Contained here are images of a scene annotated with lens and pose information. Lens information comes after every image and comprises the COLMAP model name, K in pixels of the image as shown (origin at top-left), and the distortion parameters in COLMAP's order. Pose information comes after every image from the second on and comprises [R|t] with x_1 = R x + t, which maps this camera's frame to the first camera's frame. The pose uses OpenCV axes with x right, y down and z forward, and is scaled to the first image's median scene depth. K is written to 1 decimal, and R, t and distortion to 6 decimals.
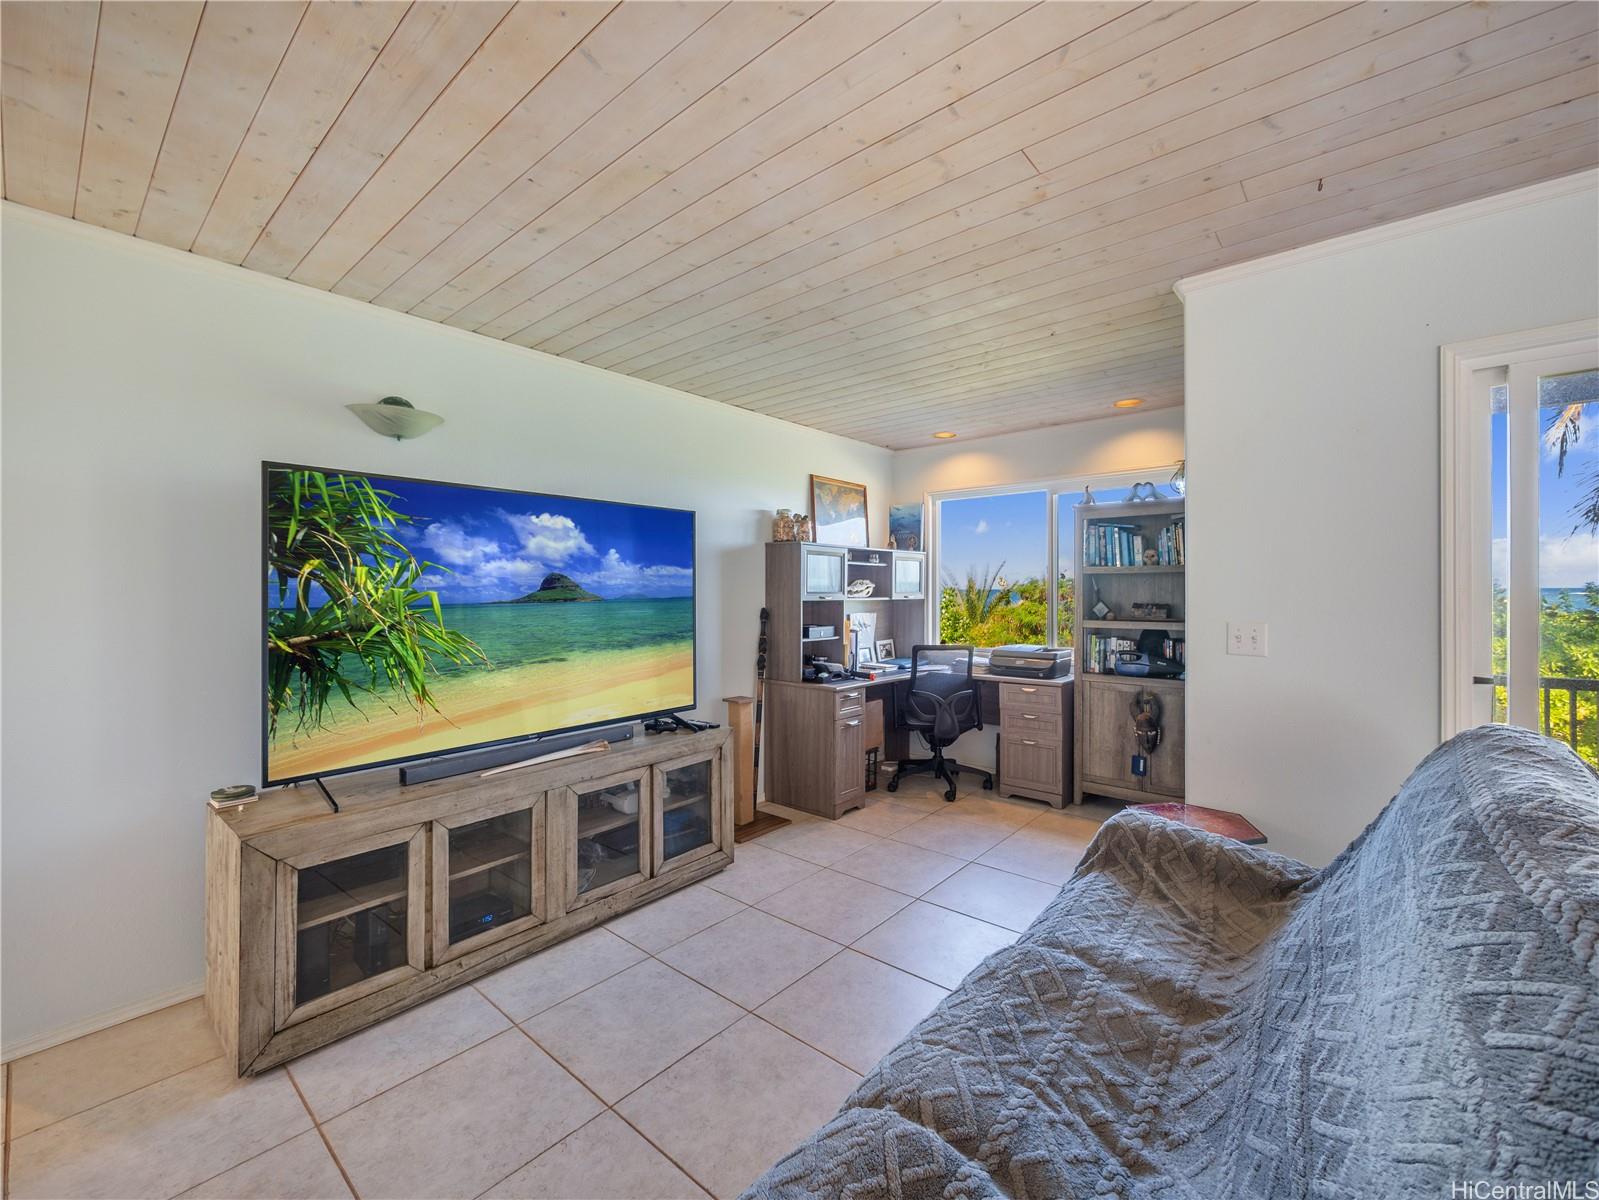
lens RADIAL K [[670.3, 0, 796.3], [0, 670.3, 597.4], [0, 0, 1]] dist [-0.003401, 0.000452]
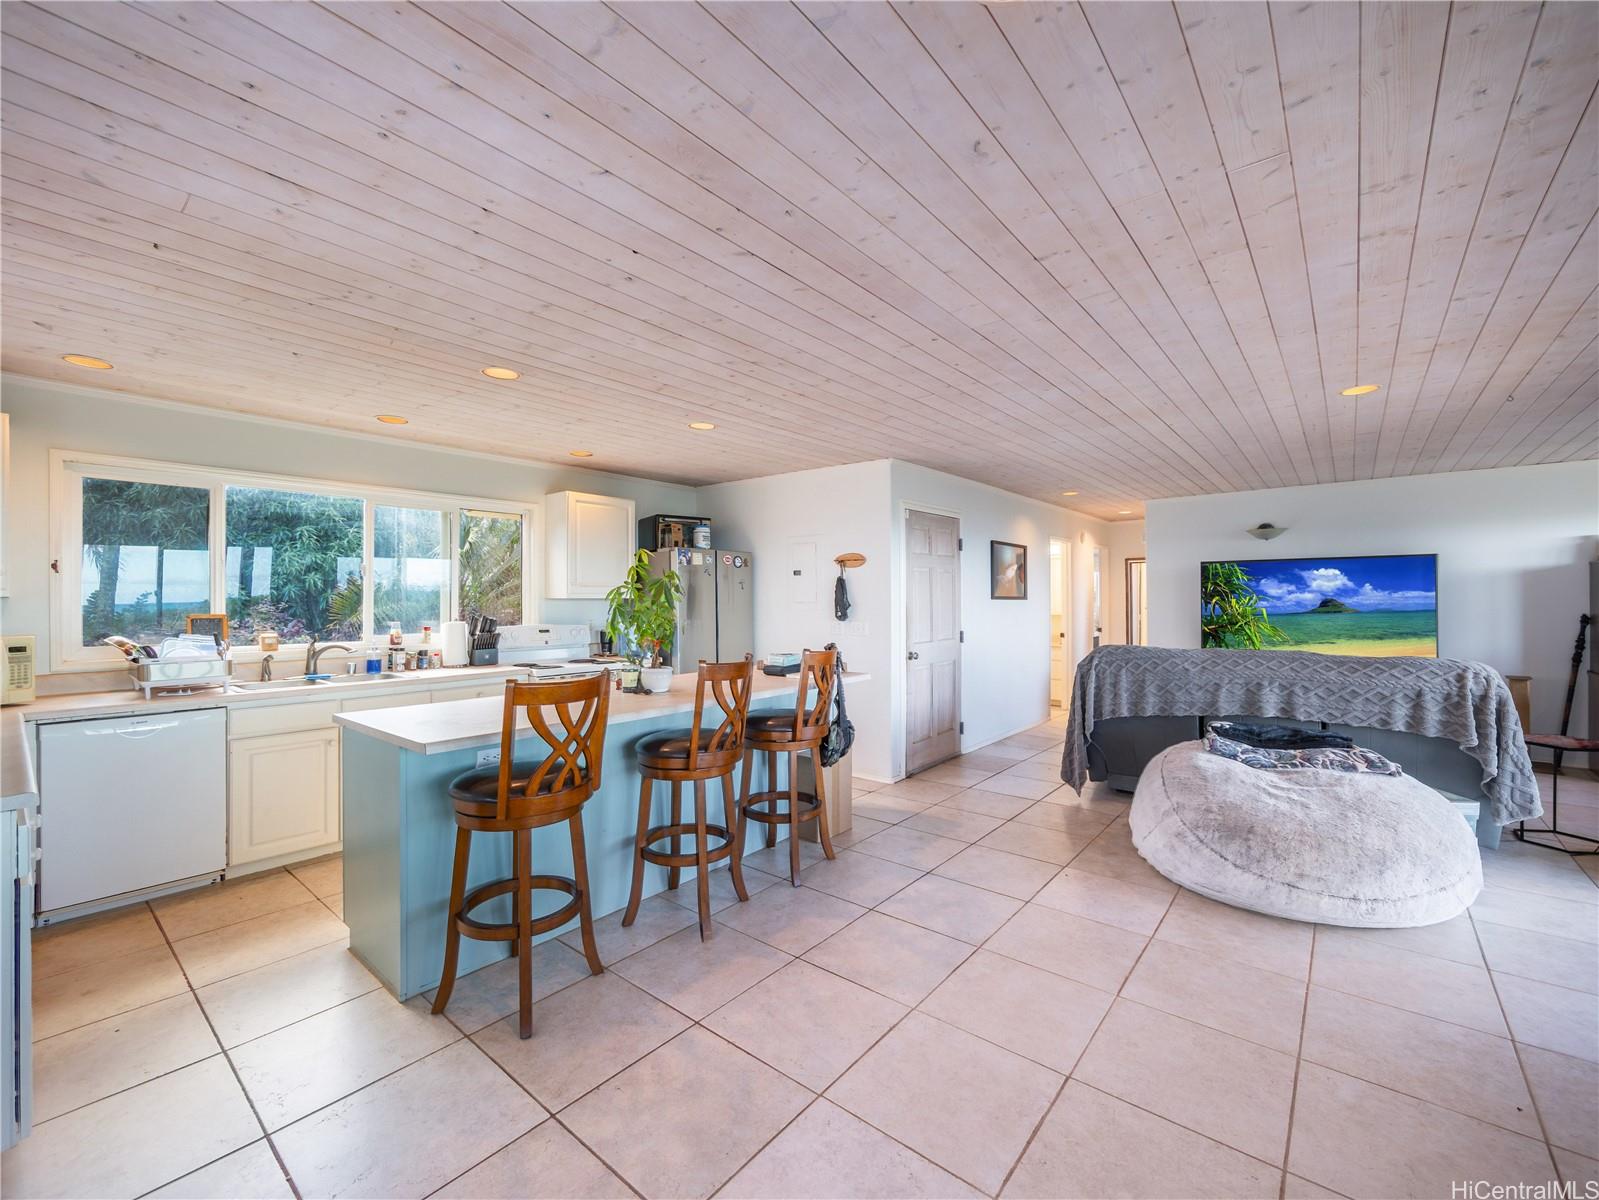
lens RADIAL K [[670.3, 0, 795.8], [0, 670.3, 603.5], [0, 0, 1]] dist [-0.003401, 0.000452]
pose [[0.018780, -0.012439, -0.999746, 1.634763], [0.009037, 0.999884, -0.012271, -0.011448], [0.999783, -0.008805, 0.018890, -0.615640]]
